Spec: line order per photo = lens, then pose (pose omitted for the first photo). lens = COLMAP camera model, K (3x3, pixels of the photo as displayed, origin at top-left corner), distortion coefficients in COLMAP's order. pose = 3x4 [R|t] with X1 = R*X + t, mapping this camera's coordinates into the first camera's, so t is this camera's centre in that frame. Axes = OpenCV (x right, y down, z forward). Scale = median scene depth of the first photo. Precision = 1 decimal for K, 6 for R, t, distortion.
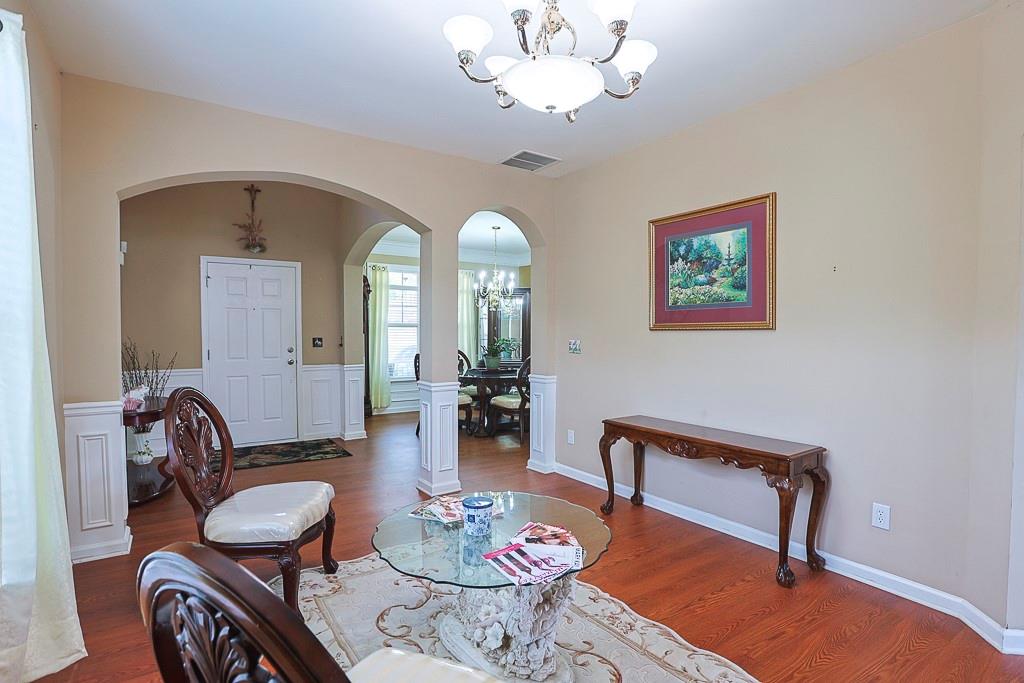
lens RADIAL K [[501.1, 0, 512.0], [0, 501.1, 337.3], [0, 0, 1]] dist [-0.046664, 0.018978]
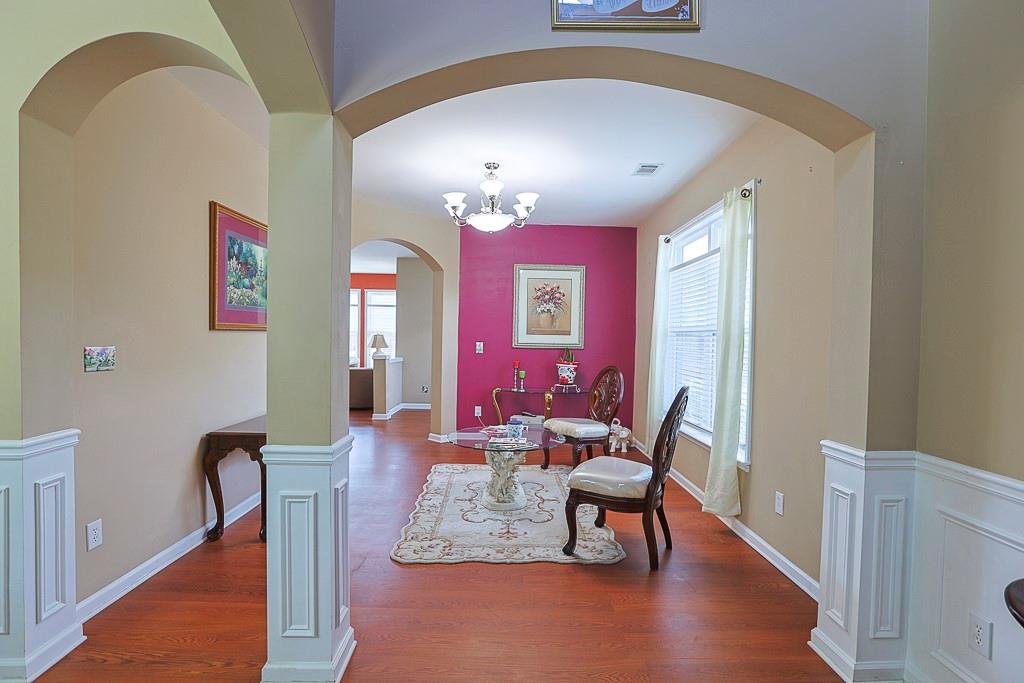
lens RADIAL K [[501.1, 0, 512.0], [0, 501.1, 344.1], [0, 0, 1]] dist [-0.046664, 0.018978]
pose [[-0.827800, -0.024207, 0.560501, -0.673154], [-0.010536, 0.999563, 0.027610, -0.020104], [-0.560925, 0.016950, -0.827693, 1.526088]]
